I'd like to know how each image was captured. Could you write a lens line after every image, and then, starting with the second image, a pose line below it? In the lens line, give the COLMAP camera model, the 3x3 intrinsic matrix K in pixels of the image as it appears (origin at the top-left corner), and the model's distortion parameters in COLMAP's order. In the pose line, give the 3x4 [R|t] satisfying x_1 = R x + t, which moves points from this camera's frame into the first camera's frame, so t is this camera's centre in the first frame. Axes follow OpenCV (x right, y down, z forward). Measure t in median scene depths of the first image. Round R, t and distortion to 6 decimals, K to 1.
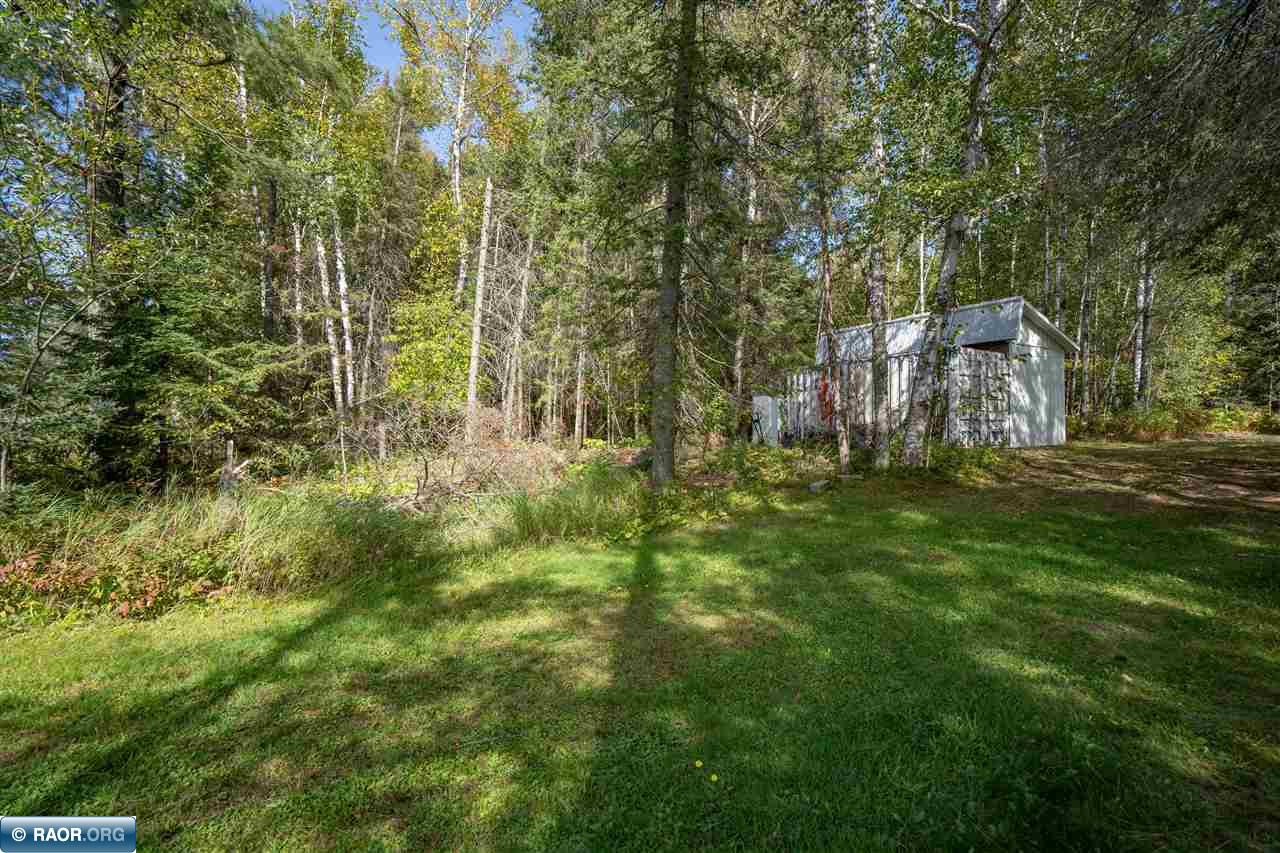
lens RADIAL K [[578.8, 0, 635.7], [0, 578.8, 416.3], [0, 0, 1]] dist [-0.074068, 0.025898]
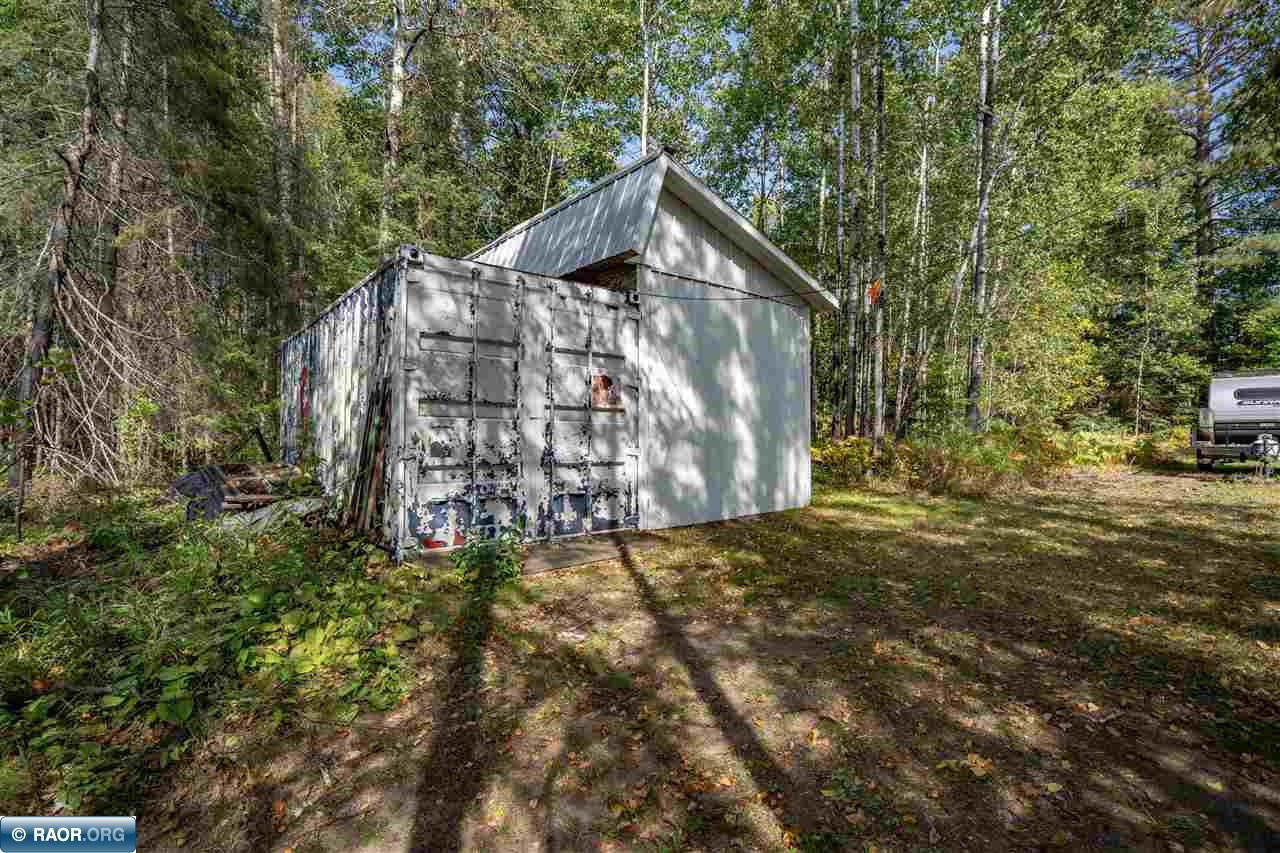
lens RADIAL K [[578.8, 0, 635.7], [0, 578.8, 416.3], [0, 0, 1]] dist [-0.074068, 0.025898]
pose [[0.980150, -0.005258, 0.198187, 0.572168], [0.018967, 0.997550, -0.067338, 0.004273], [-0.197347, 0.069760, 0.977848, 0.603745]]
